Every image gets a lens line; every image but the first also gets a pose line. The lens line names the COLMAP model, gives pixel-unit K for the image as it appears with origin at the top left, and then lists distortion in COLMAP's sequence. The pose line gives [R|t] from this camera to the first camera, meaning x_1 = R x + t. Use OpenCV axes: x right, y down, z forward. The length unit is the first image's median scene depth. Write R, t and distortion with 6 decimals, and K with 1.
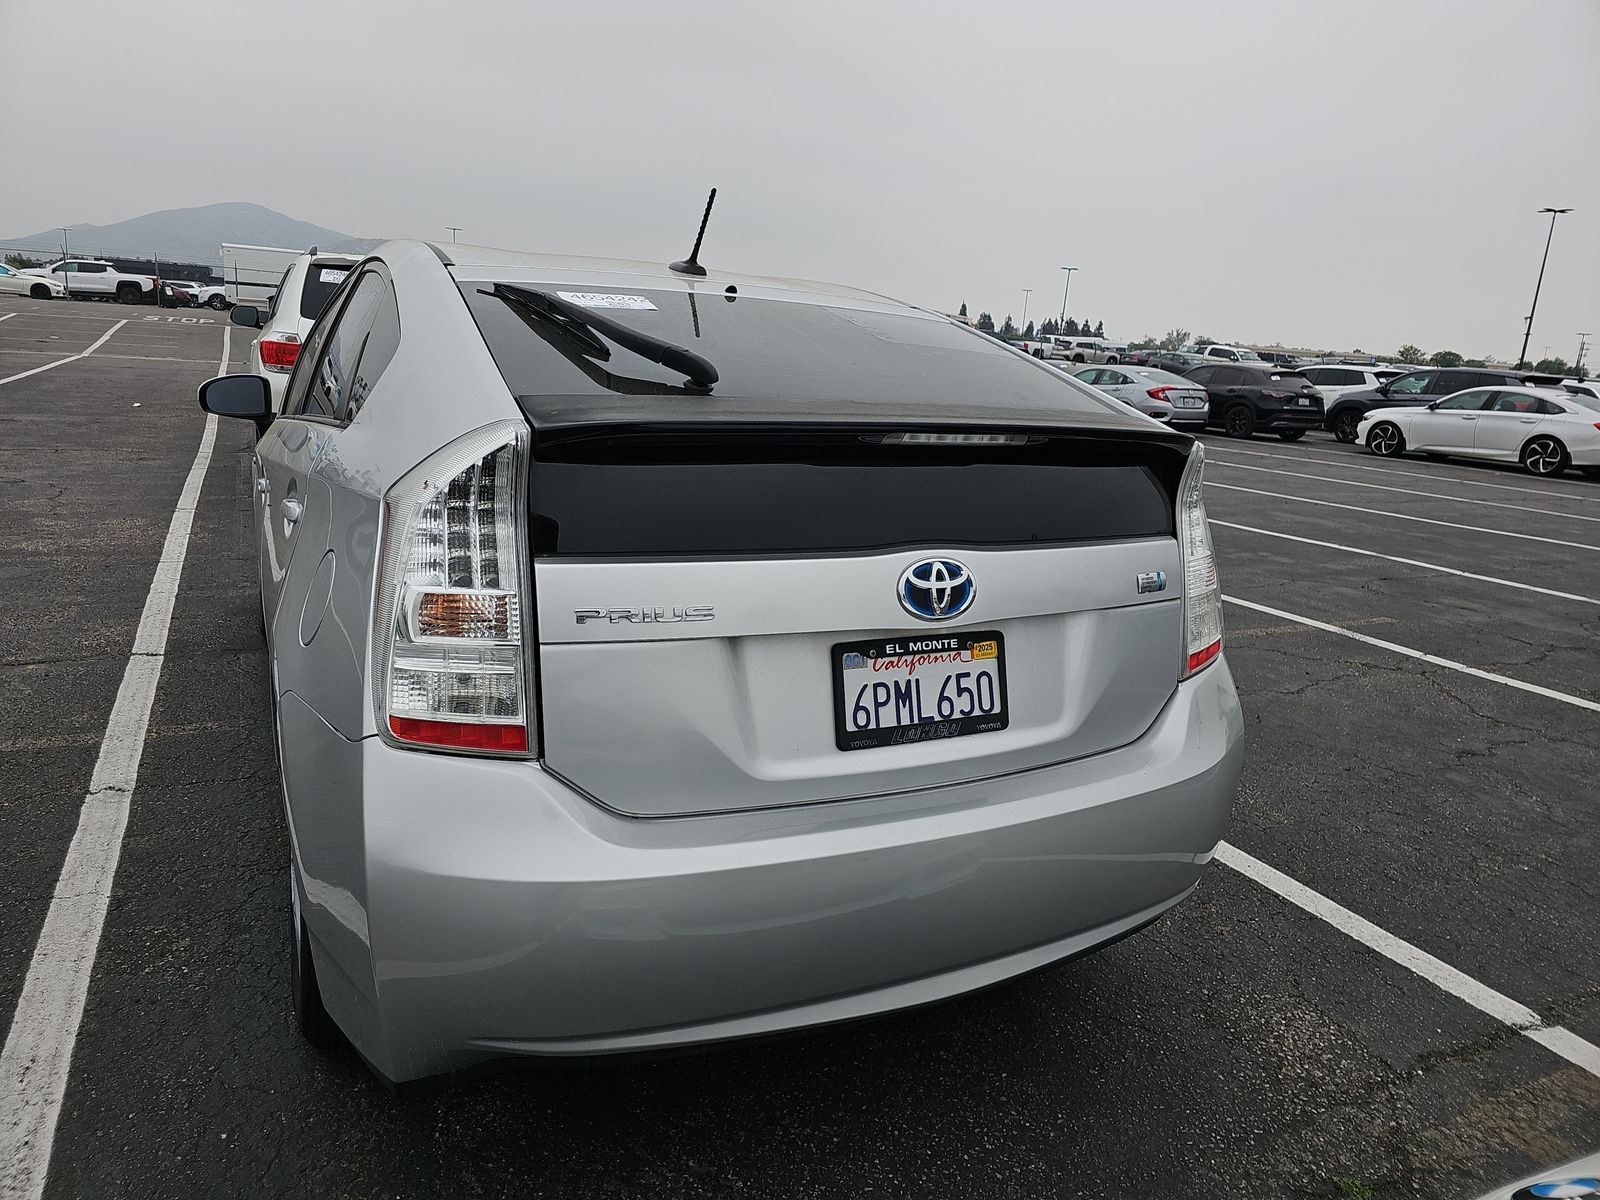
lens RADIAL K [[1062.4, 0, 803.6], [0, 1062.4, 576.8], [0, 0, 1]] dist [0.052433, -0.046871]
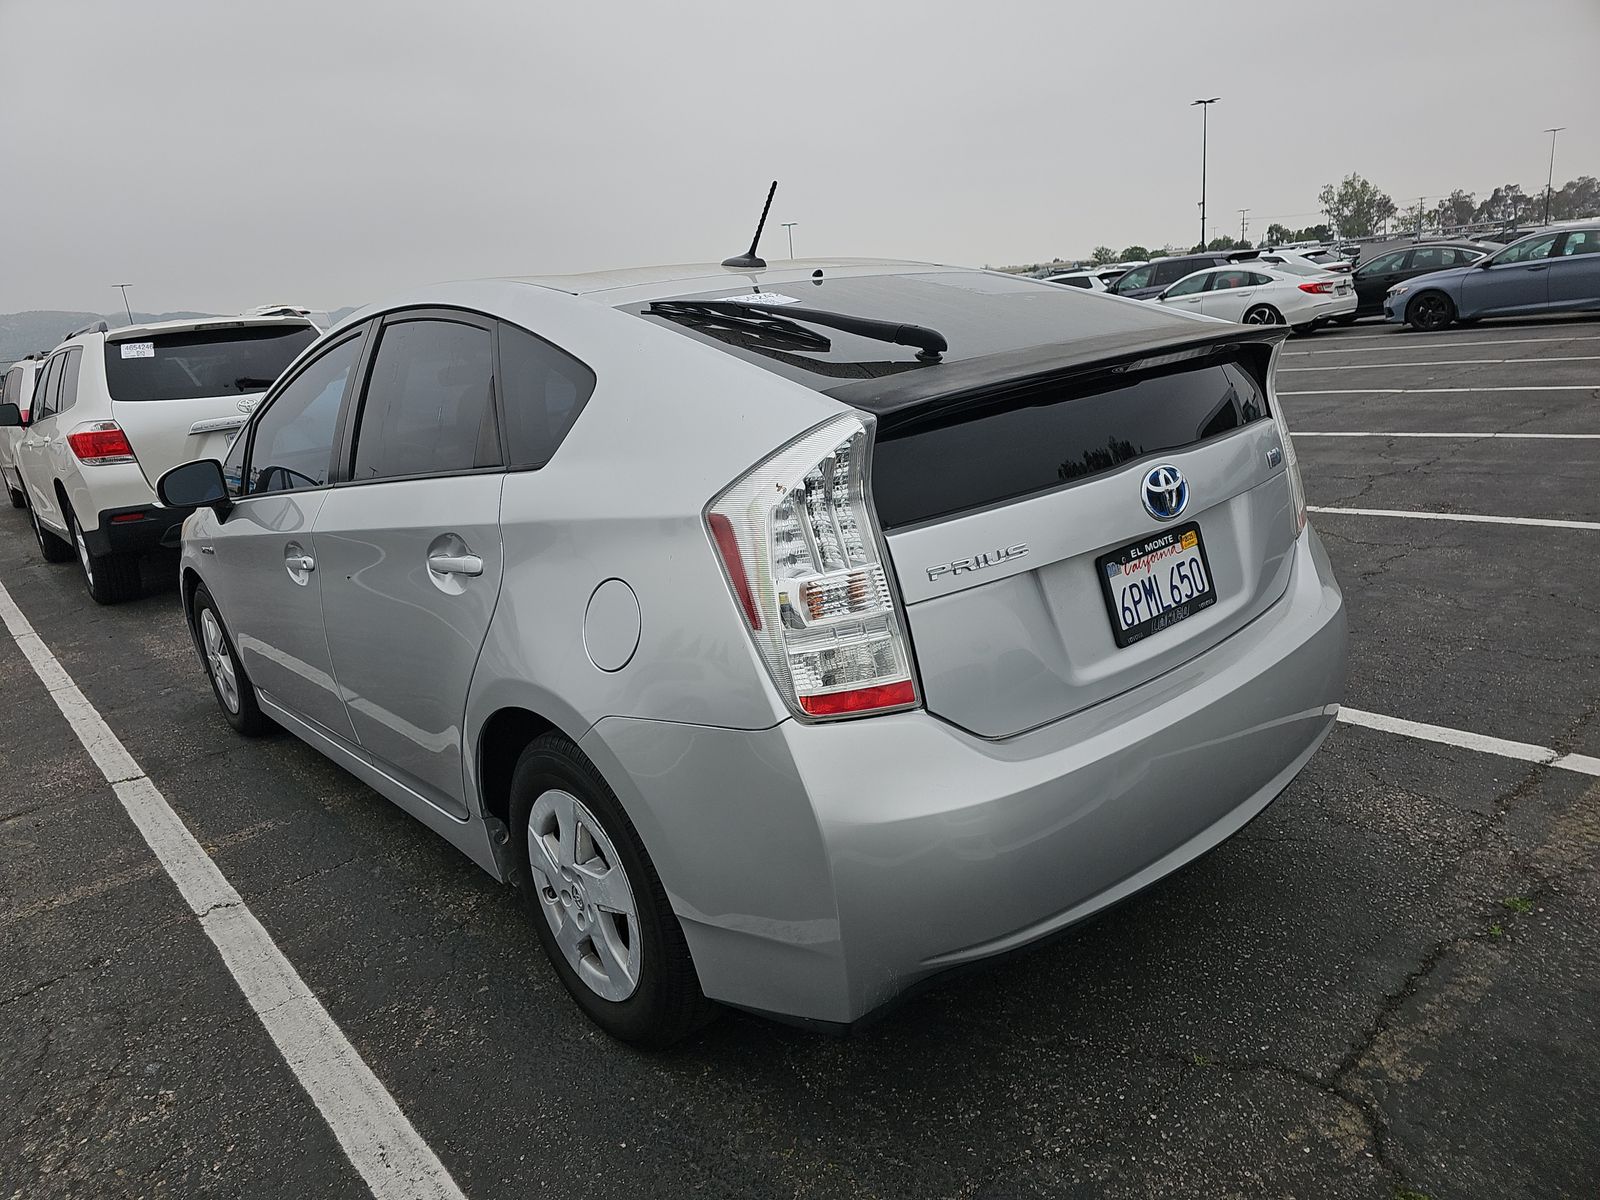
lens RADIAL K [[1062.4, 0, 791.8], [0, 1062.4, 603.1], [0, 0, 1]] dist [0.052433, -0.046871]
pose [[0.957545, -0.222578, 0.183214, -0.451708], [0.214584, 0.974696, 0.062616, -0.028020], [-0.192515, -0.020643, 0.981077, -0.051554]]
